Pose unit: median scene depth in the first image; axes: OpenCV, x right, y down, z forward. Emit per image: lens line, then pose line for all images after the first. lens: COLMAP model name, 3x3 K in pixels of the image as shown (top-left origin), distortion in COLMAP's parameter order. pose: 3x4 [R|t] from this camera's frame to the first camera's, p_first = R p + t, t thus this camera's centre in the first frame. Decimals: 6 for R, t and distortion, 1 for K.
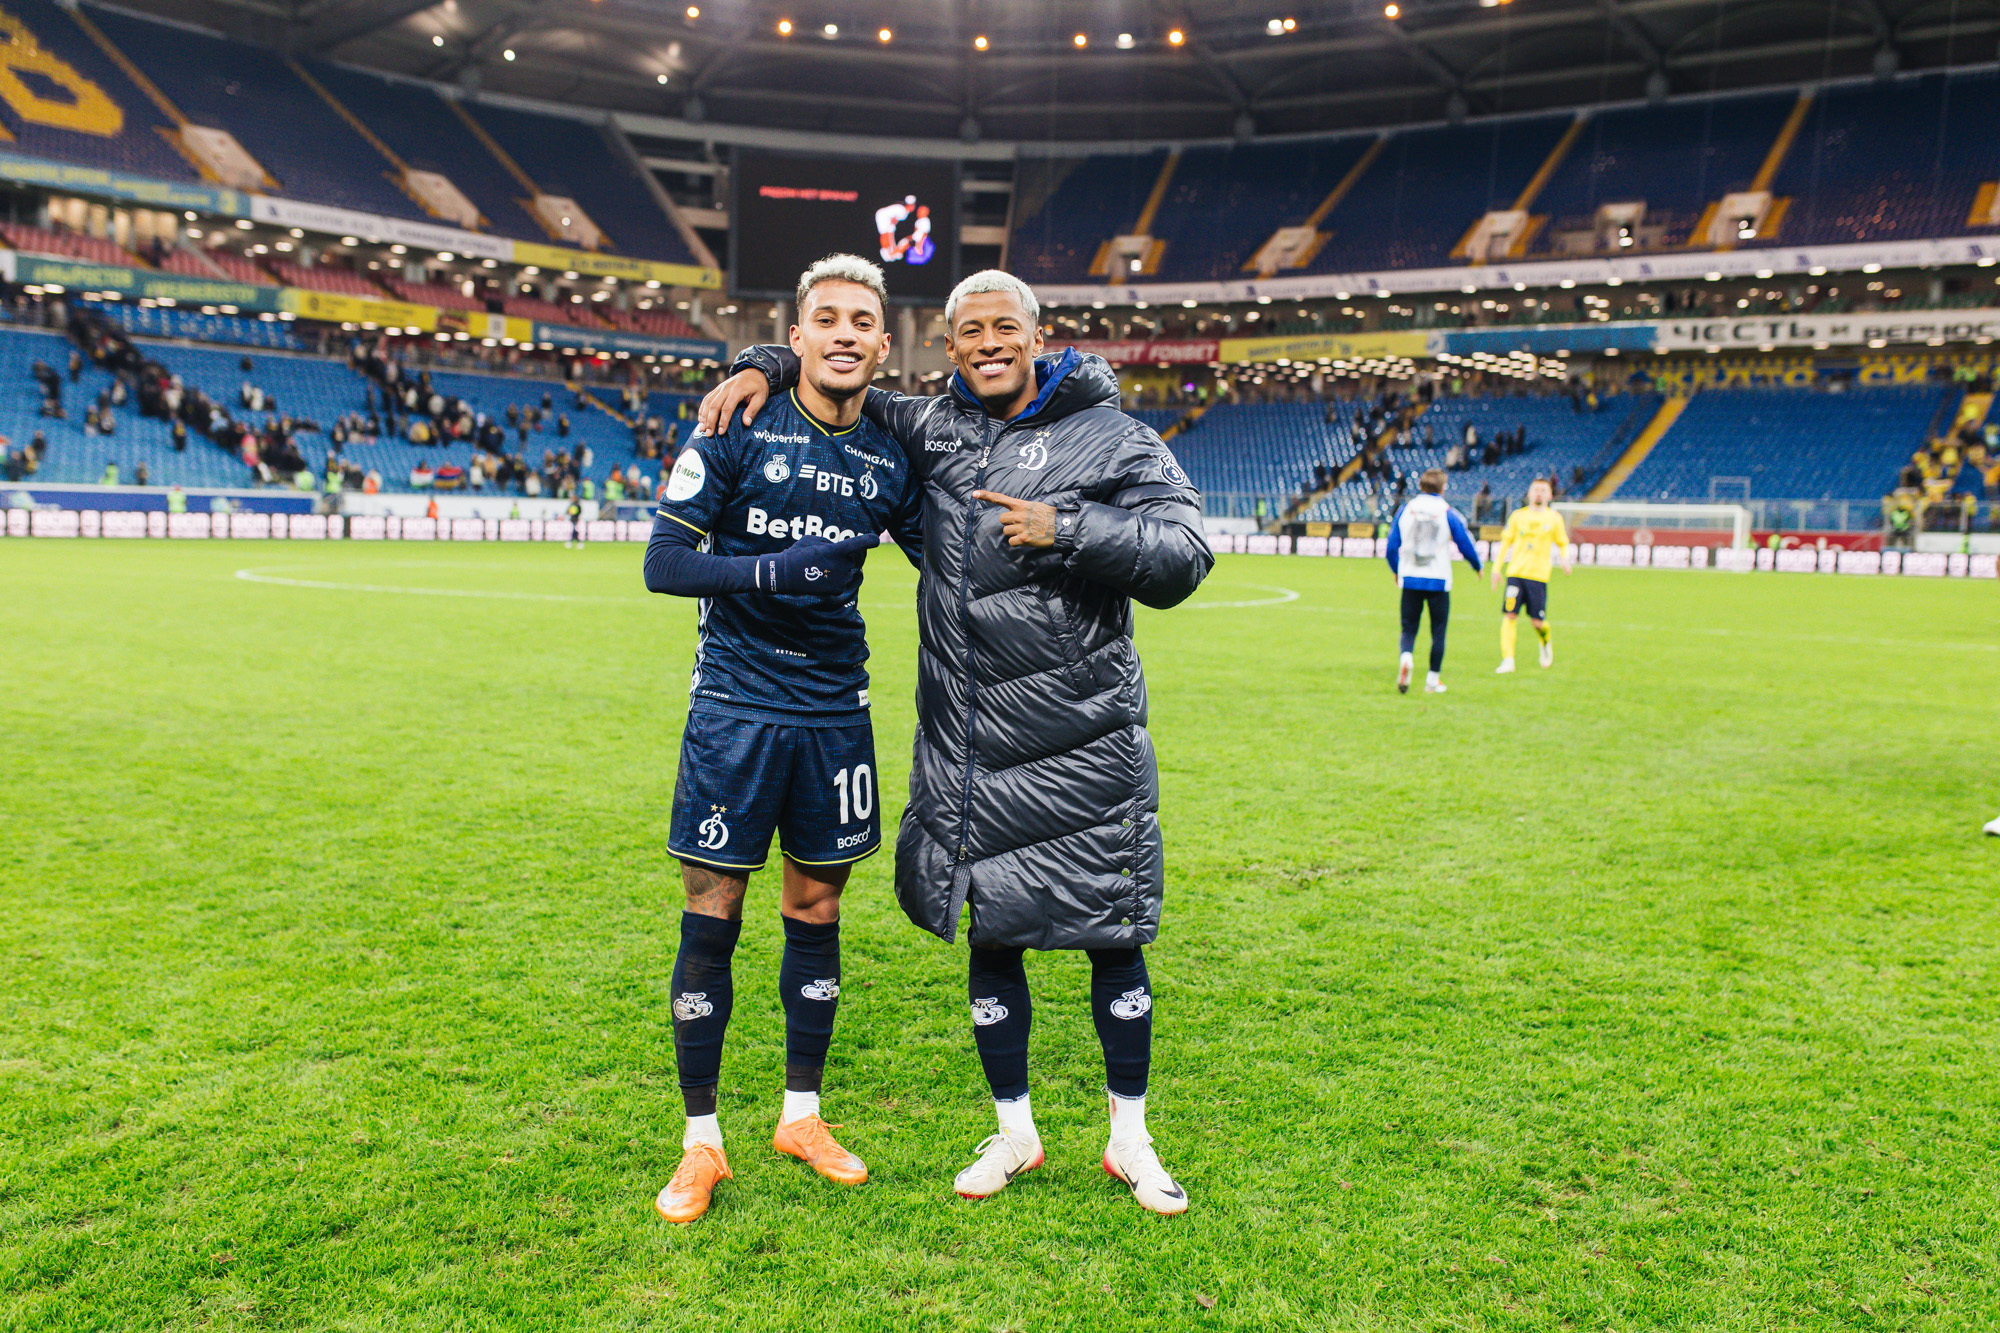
lens RADIAL K [[1891.4, 0, 1001.5], [0, 1891.4, 673.5], [0, 0, 1]] dist [0.003772, -0.005528]
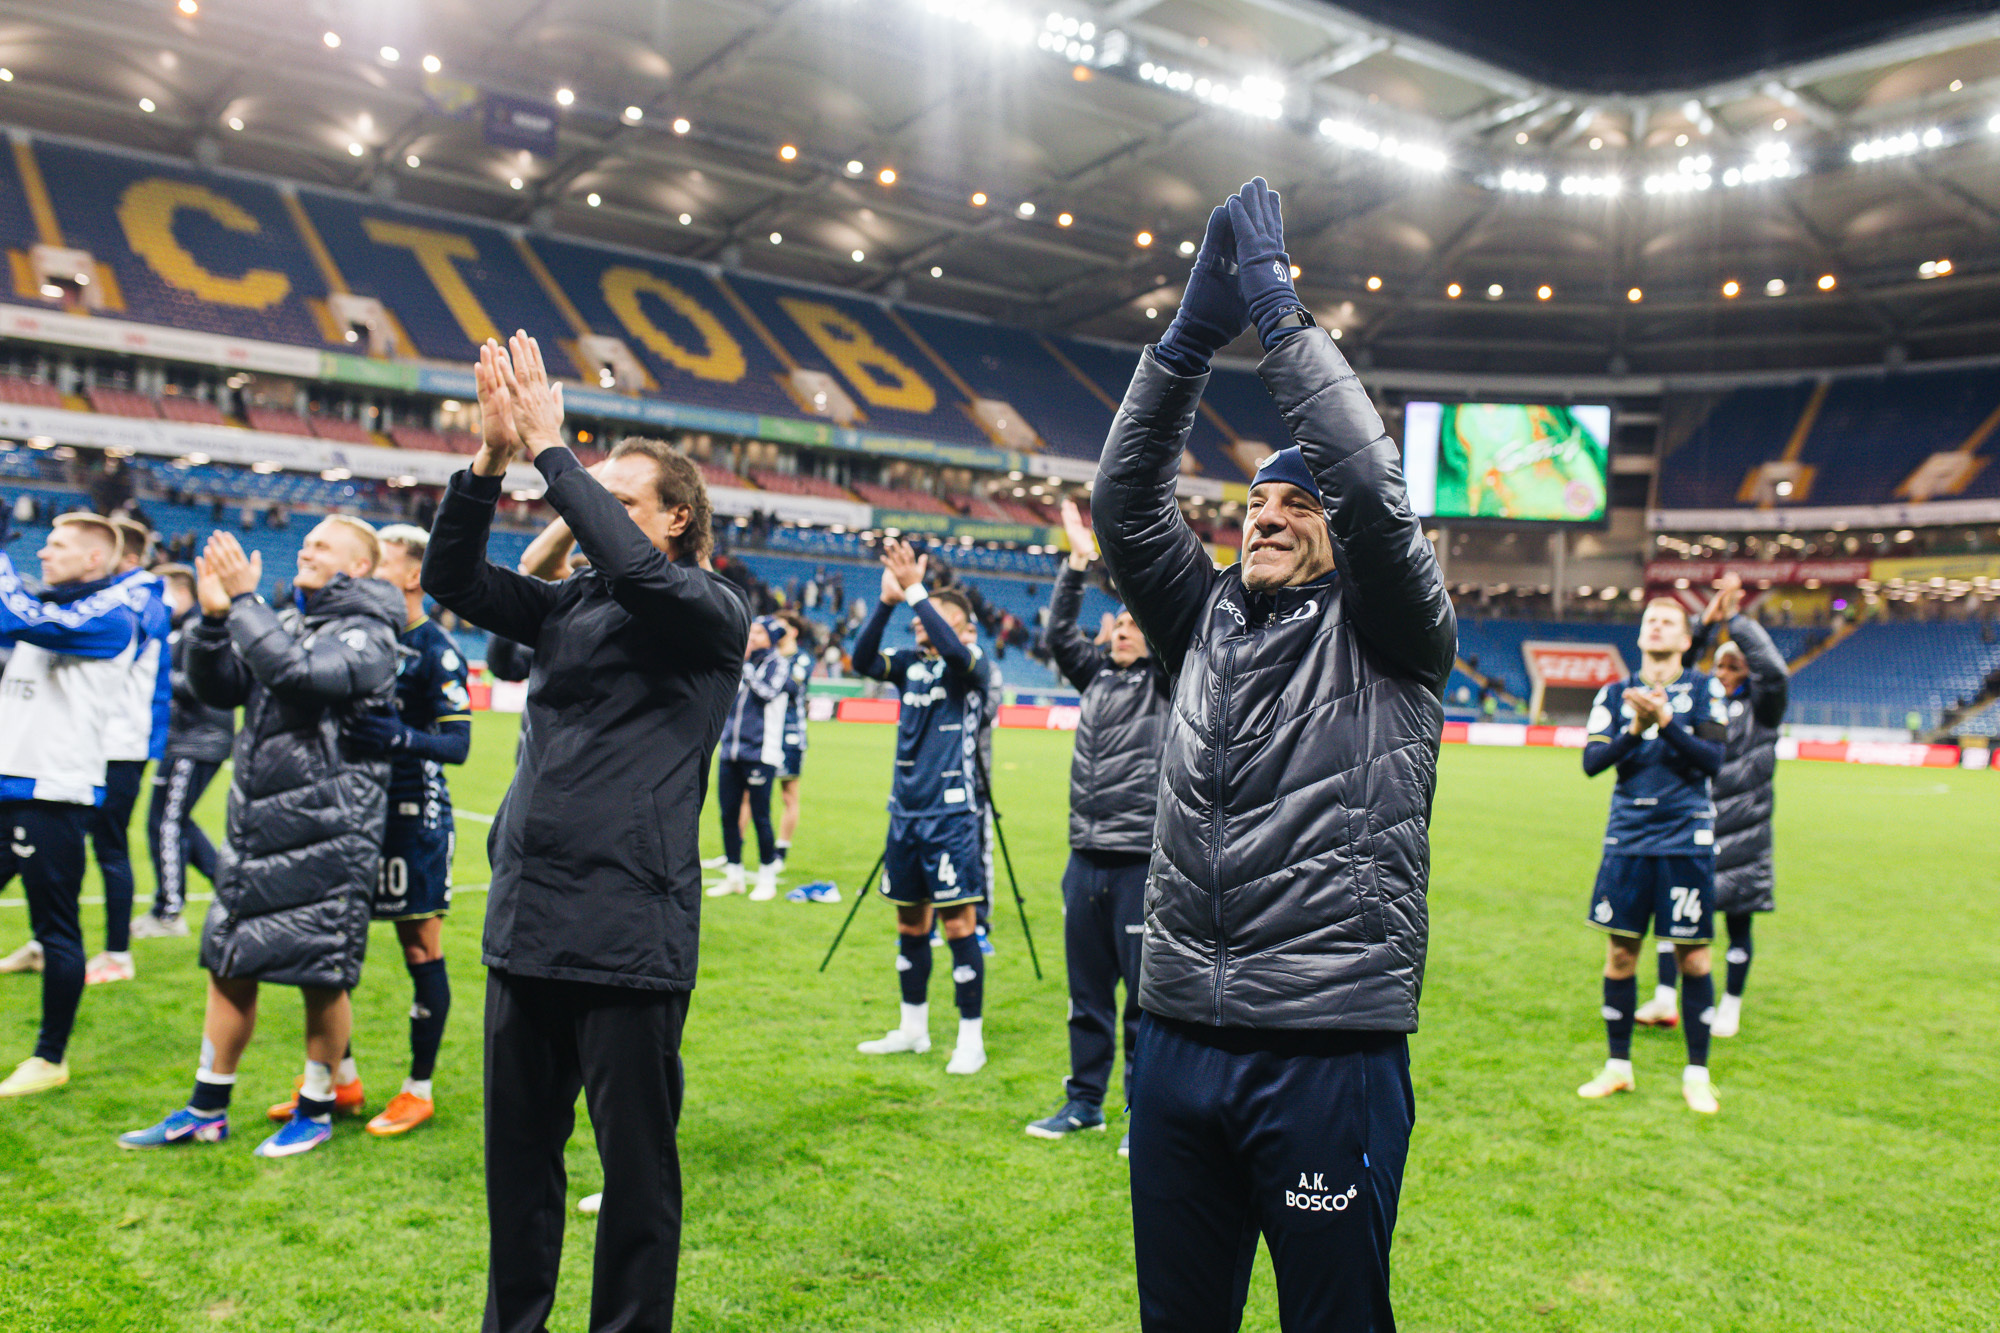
lens RADIAL K [[1891.4, 0, 1001.5], [0, 1891.4, 673.5], [0, 0, 1]] dist [0.003772, -0.005528]
pose [[0.951297, 0.014701, -0.307926, -0.020740], [-0.046632, 0.994231, -0.096598, 0.011274], [0.304730, 0.106252, 0.946494, -0.146759]]
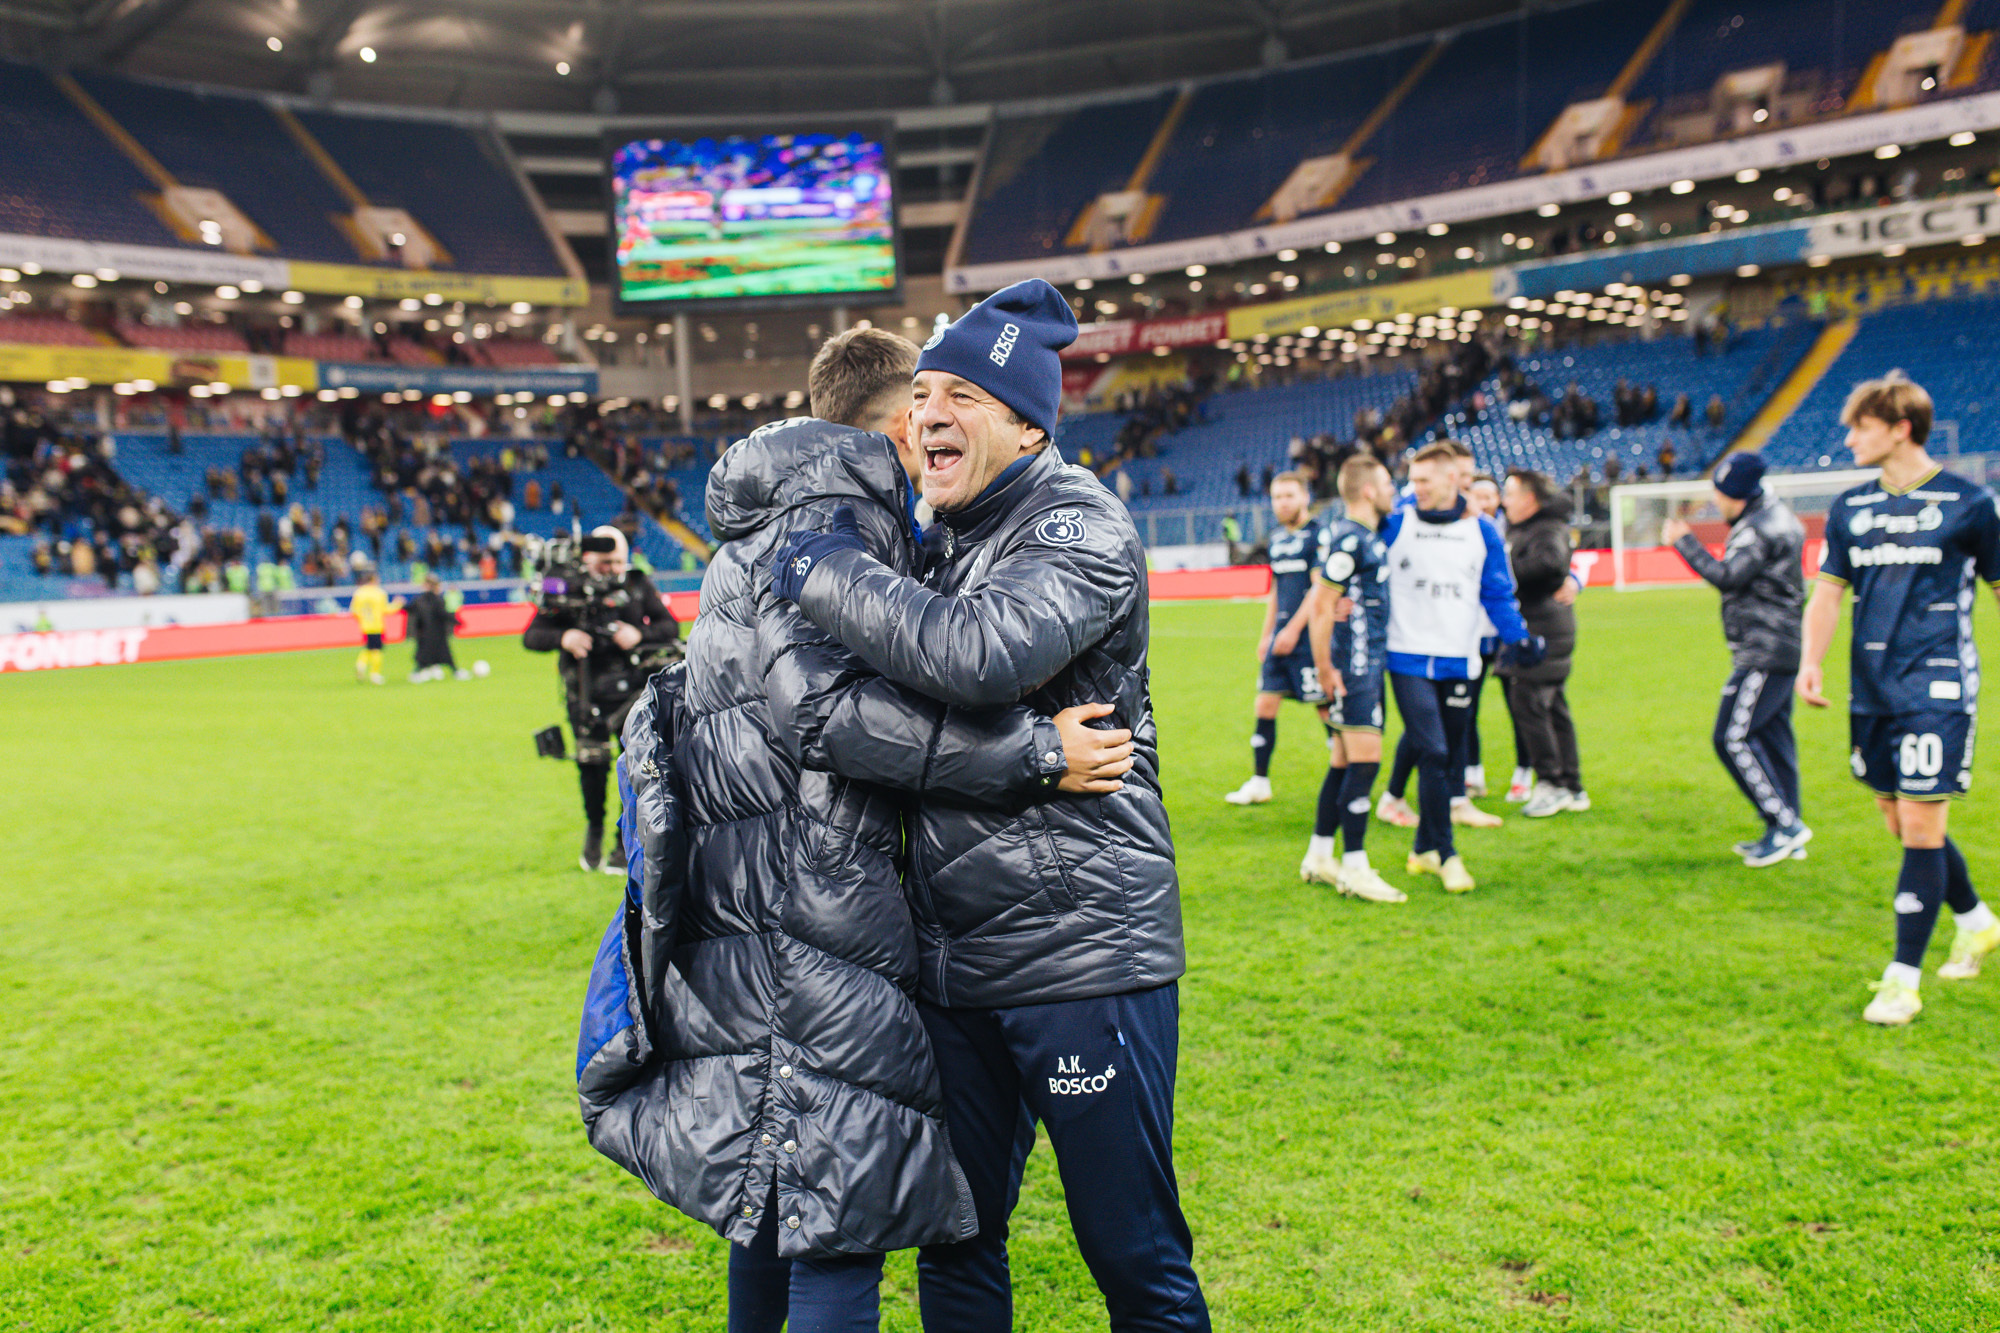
lens RADIAL K [[1891.4, 0, 1001.5], [0, 1891.4, 673.5], [0, 0, 1]] dist [0.003772, -0.005528]
pose [[0.991896, -0.070642, -0.105601, 0.098452], [0.068474, 0.997364, -0.024024, -0.018490], [0.107020, 0.016598, 0.994118, 0.239683]]
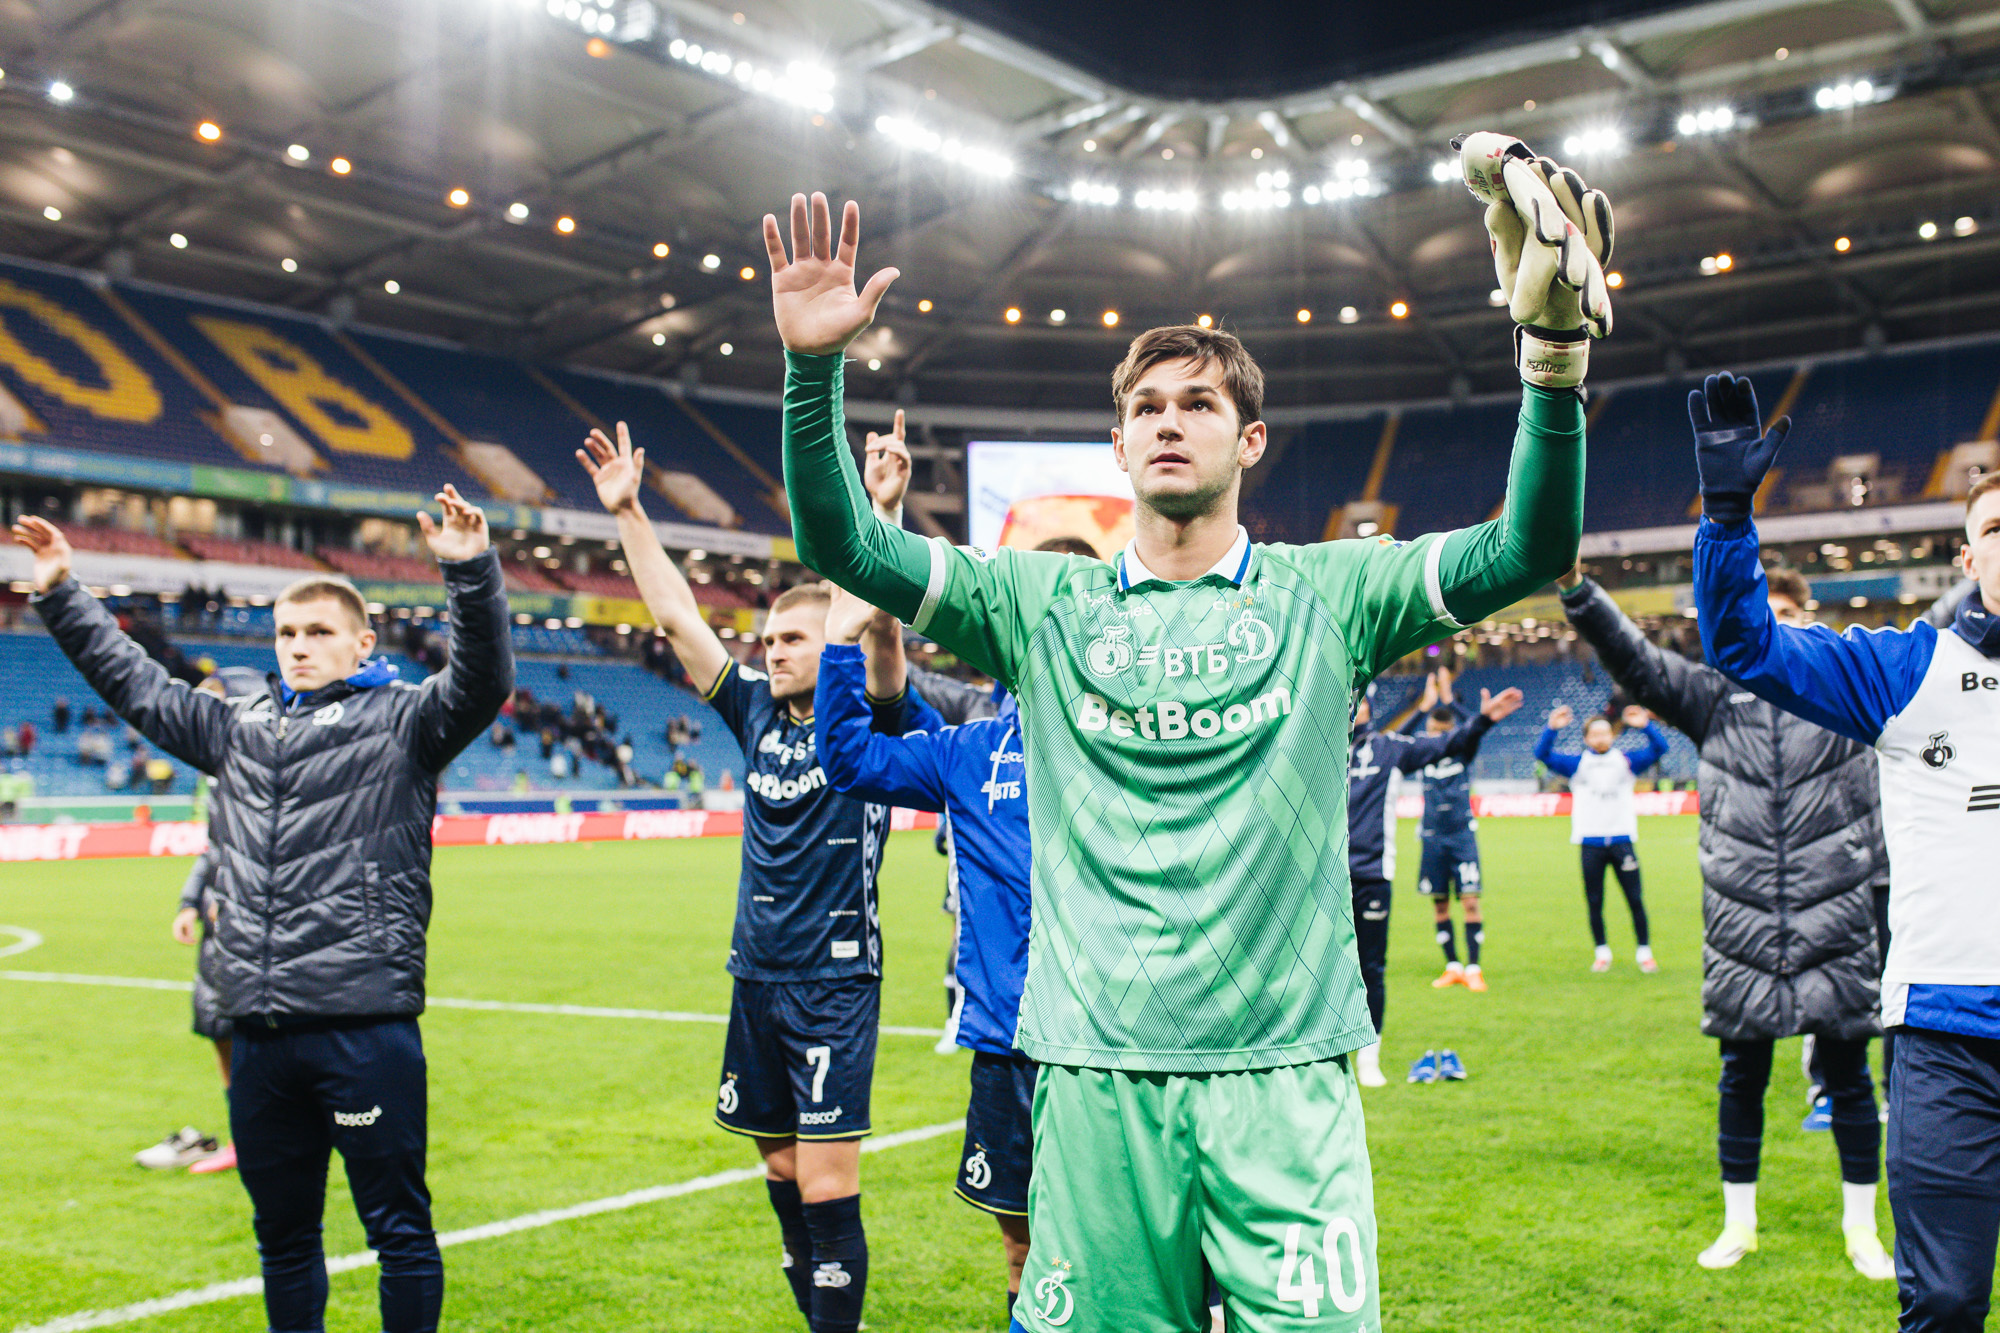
lens RADIAL K [[2172.6, 0, 1147.8], [0, 2172.6, 723.3], [0, 0, 1]] dist [0.002716, -0.002712]
pose [[0.999084, -0.041311, 0.011119, -0.068521], [0.042306, 0.992671, -0.113205, 0.009789], [-0.006361, 0.113572, 0.993509, -0.137548]]
